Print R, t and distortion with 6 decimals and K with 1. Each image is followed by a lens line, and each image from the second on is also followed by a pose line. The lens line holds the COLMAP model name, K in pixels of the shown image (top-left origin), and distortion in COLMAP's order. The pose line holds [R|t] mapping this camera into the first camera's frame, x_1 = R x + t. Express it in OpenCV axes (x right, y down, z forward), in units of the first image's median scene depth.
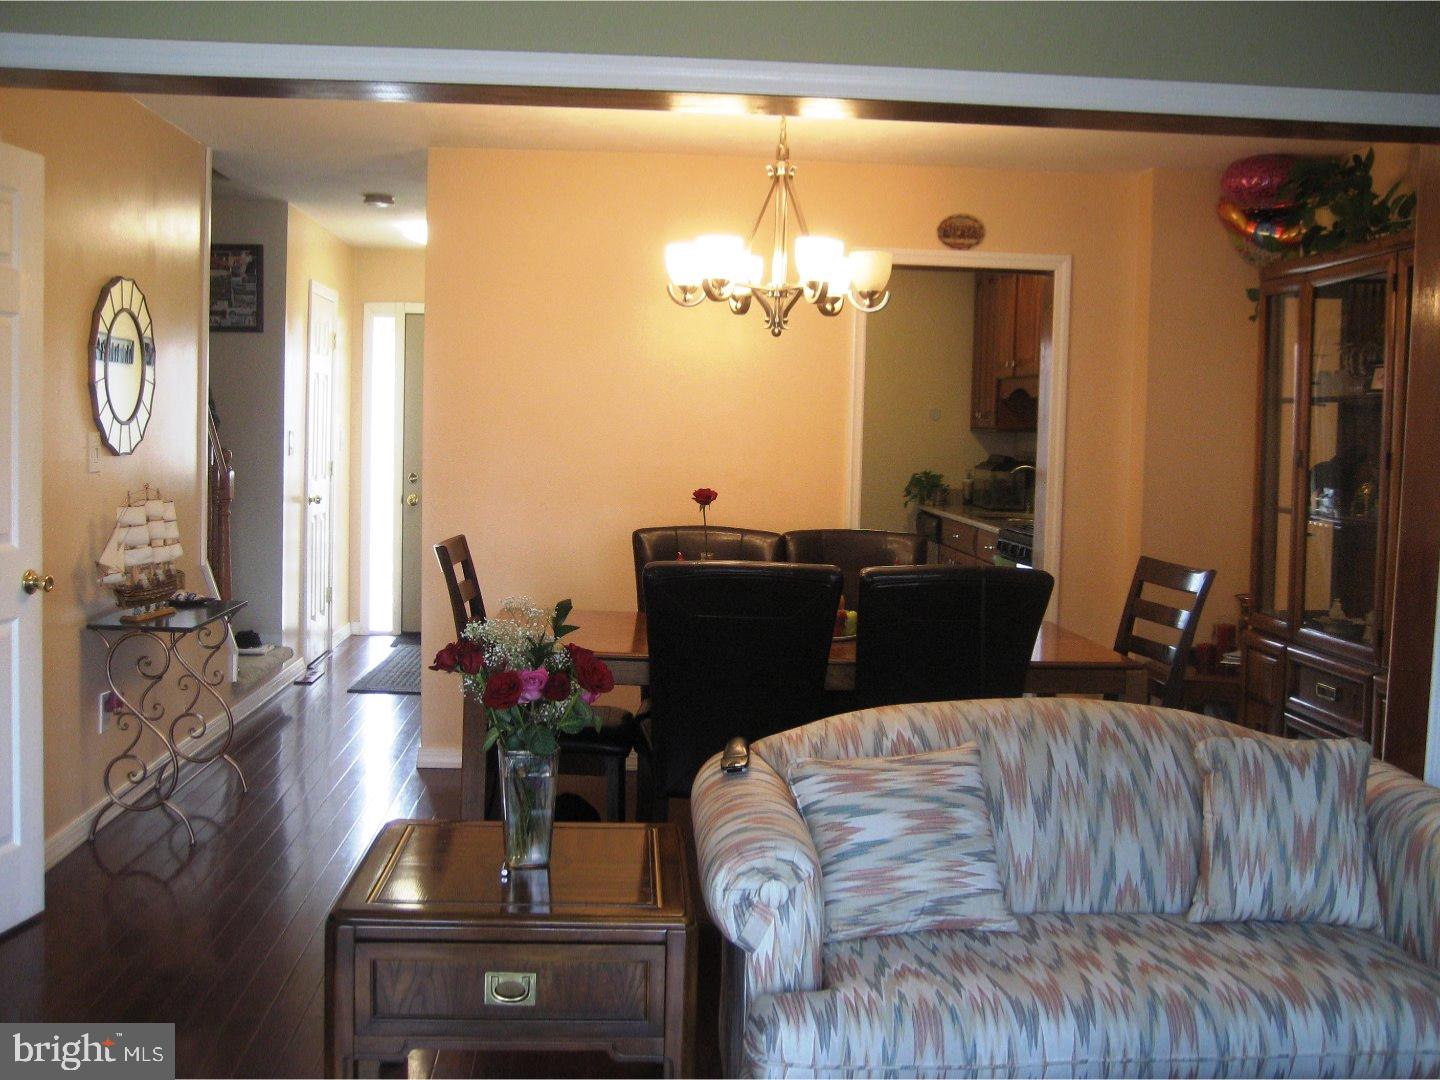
lens RADIAL K [[1486.9, 0, 720.0], [0, 1486.9, 540.0], [0, 0, 1]] dist [-0.145829, 0.174069]
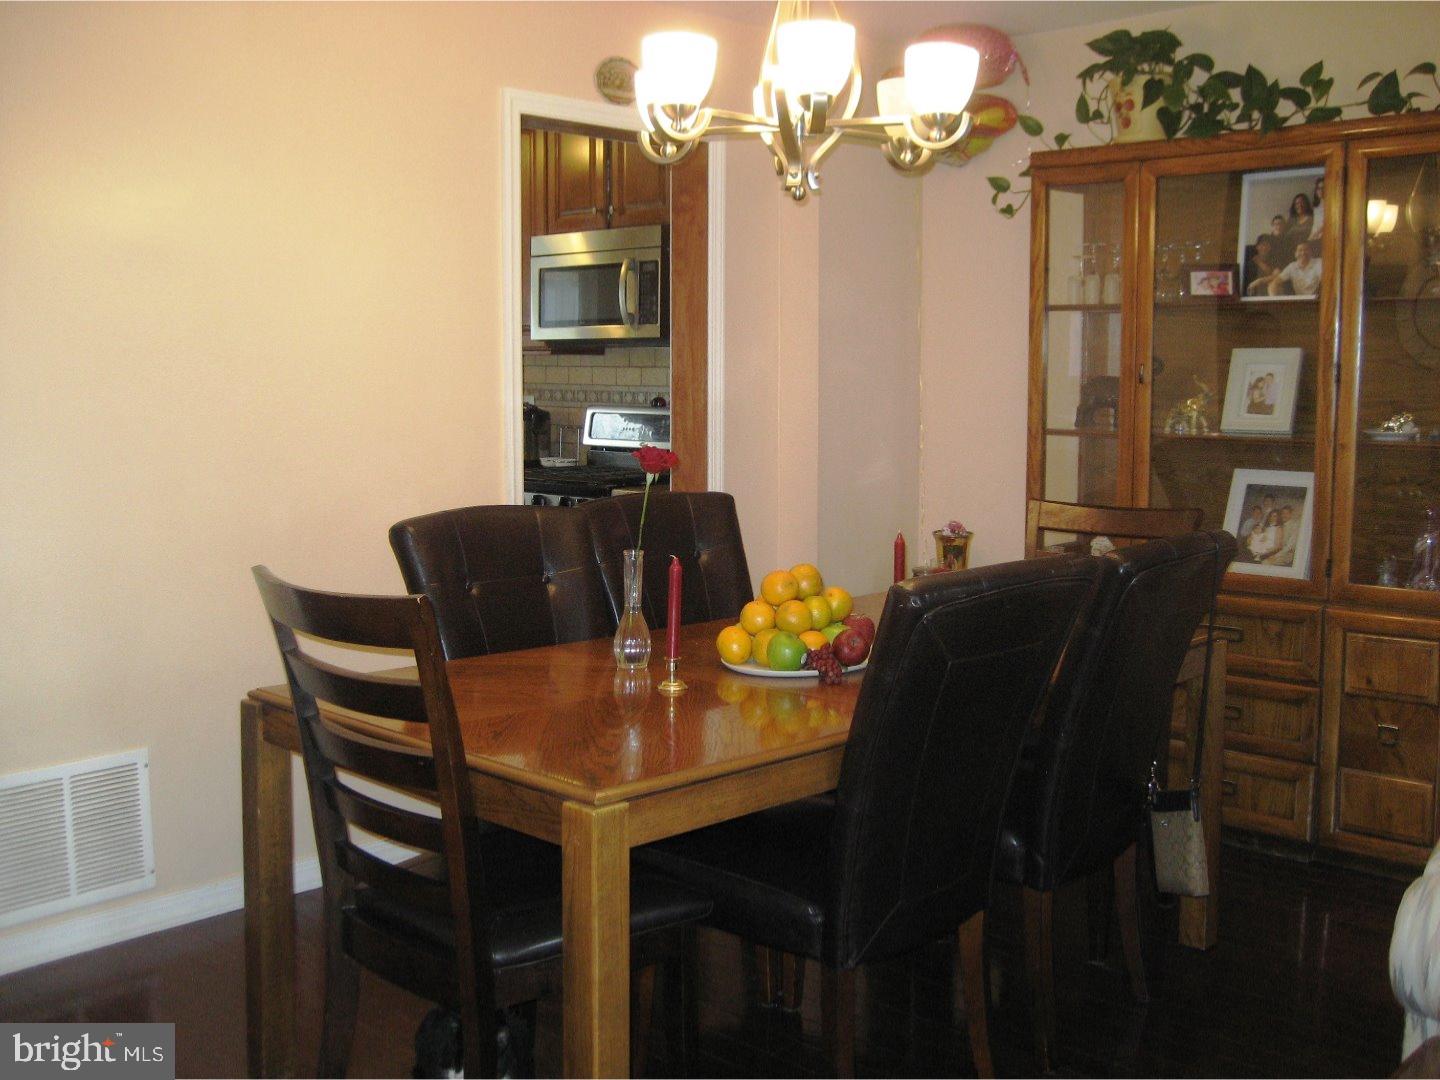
lens RADIAL K [[1486.9, 0, 720.0], [0, 1486.9, 540.0], [0, 0, 1]] dist [-0.145829, 0.174069]
pose [[0.737398, -0.097674, 0.668359, -0.366048], [0.062680, 0.995115, 0.076271, -0.036640], [-0.672544, -0.014350, 0.739918, 0.476986]]
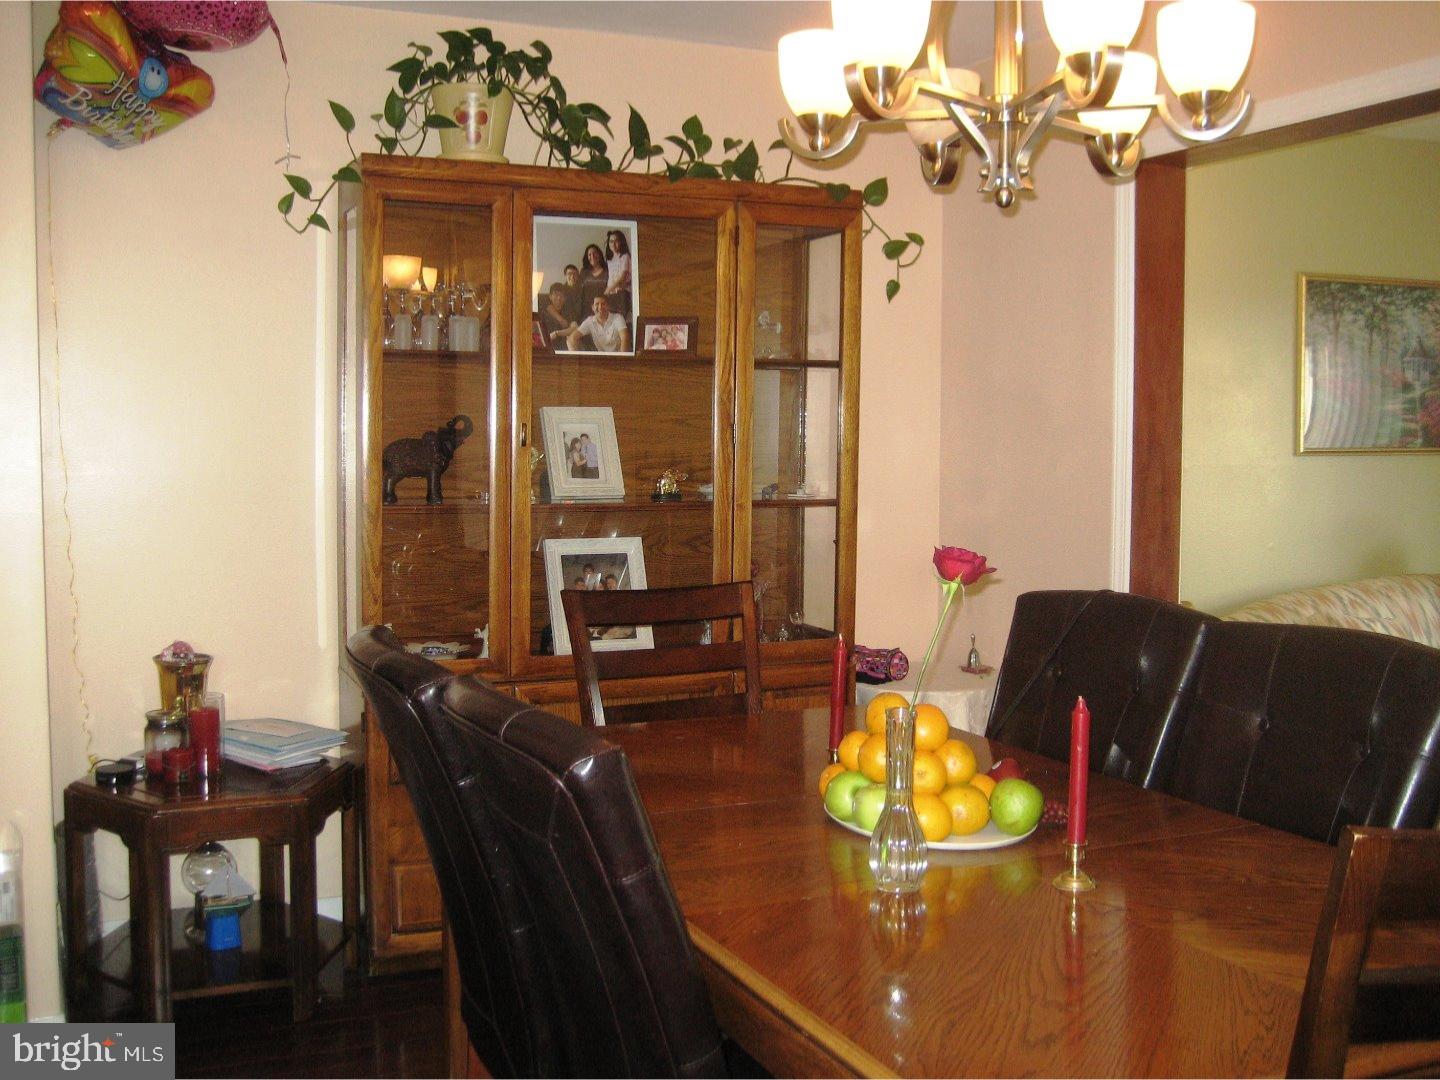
lens RADIAL K [[1486.9, 0, 720.0], [0, 1486.9, 540.0], [0, 0, 1]] dist [-0.145829, 0.174069]
pose [[-0.344679, -0.087570, 0.934627, -0.332314], [0.052655, 0.992268, 0.112390, -0.076668], [-0.937242, 0.087952, -0.337403, 1.083318]]
